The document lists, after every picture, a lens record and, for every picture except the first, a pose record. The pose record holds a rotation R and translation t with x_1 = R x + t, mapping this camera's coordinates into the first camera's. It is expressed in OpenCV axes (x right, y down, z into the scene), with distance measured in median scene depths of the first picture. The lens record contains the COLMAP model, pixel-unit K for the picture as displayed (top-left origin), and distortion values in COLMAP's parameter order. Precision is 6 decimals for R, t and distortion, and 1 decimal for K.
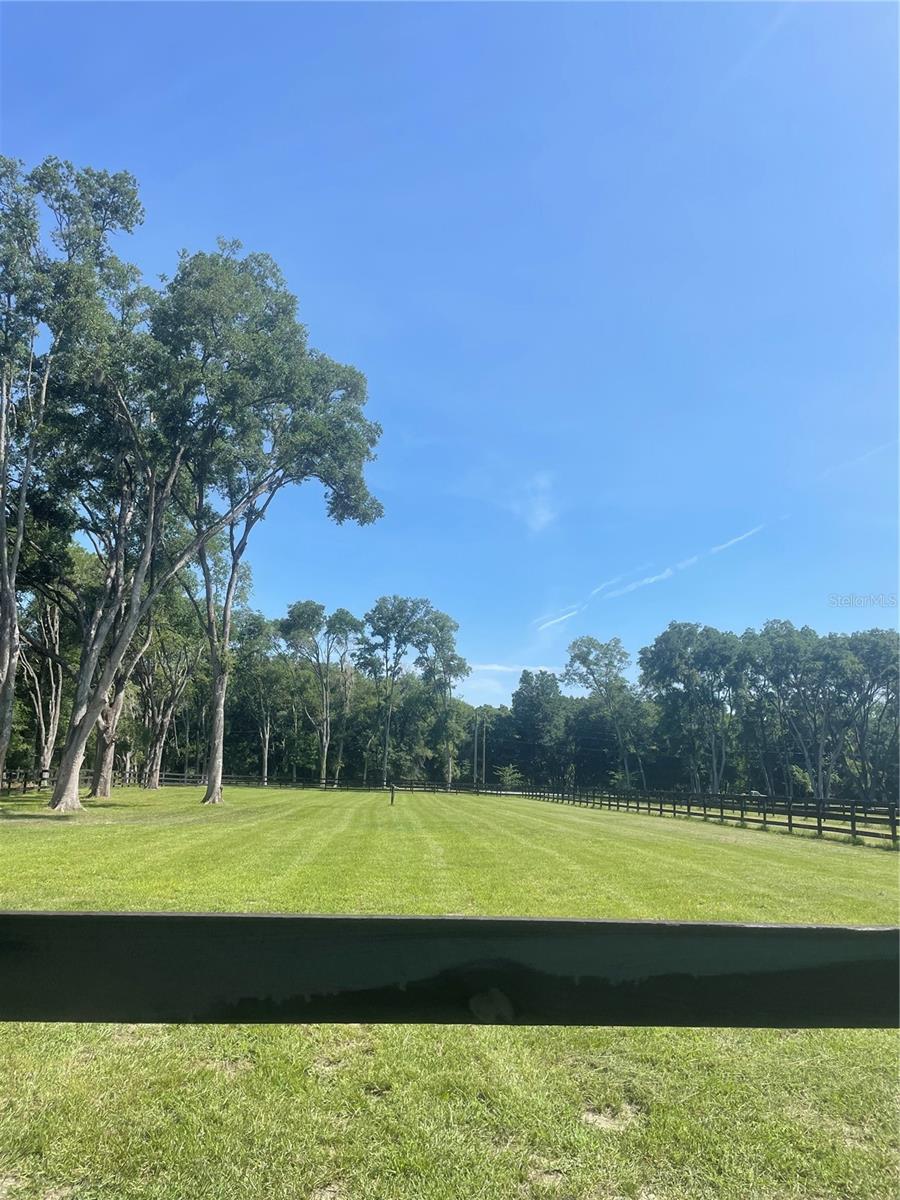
lens RADIAL K [[908.7, 0, 452.5], [0, 908.7, 604.3], [0, 0, 1]] dist [0.056158, -0.012222]
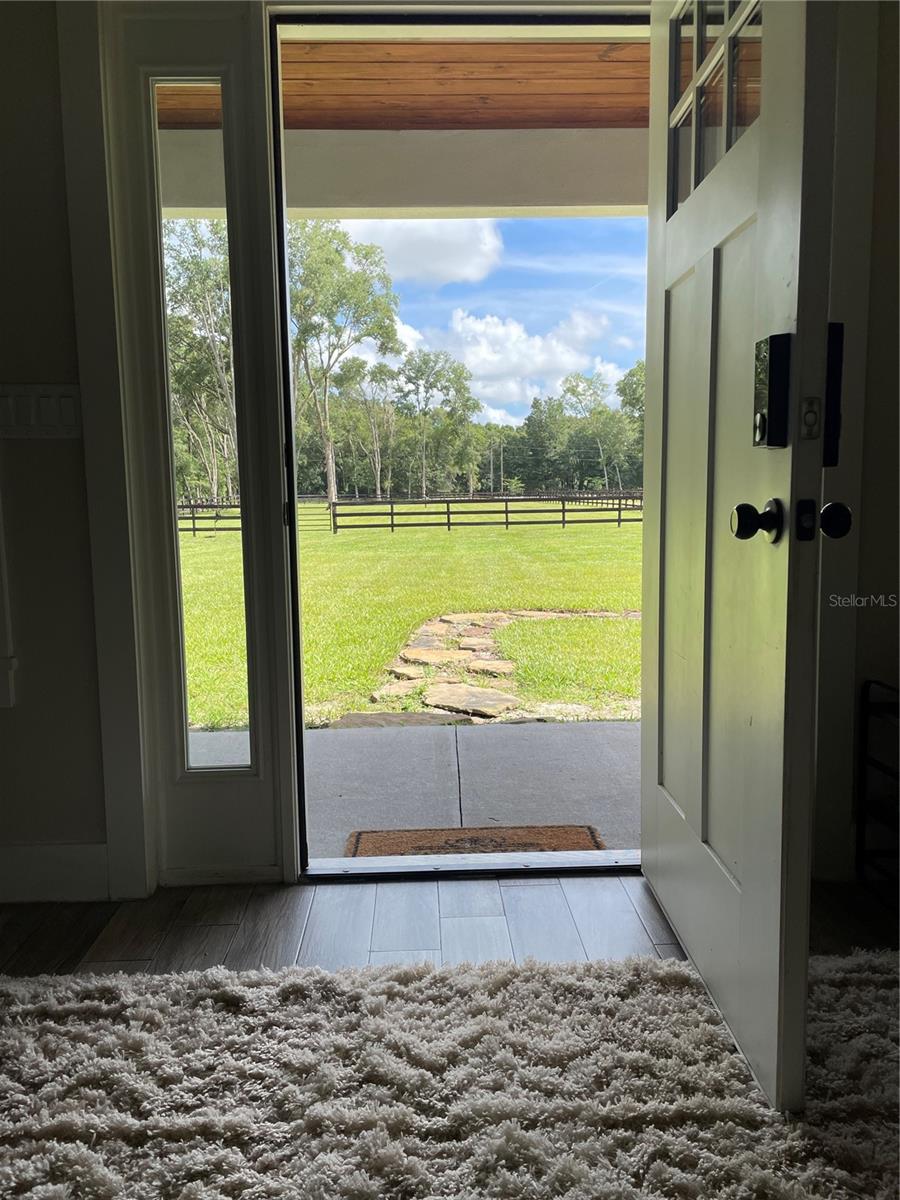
lens RADIAL K [[908.7, 0, 463.1], [0, 908.7, 594.7], [0, 0, 1]] dist [0.056158, -0.012222]
pose [[0.997917, -0.047014, -0.044179, 0.034066], [0.058116, 0.952425, 0.299180, -0.059979], [0.028012, -0.301124, 0.953173, -0.308760]]
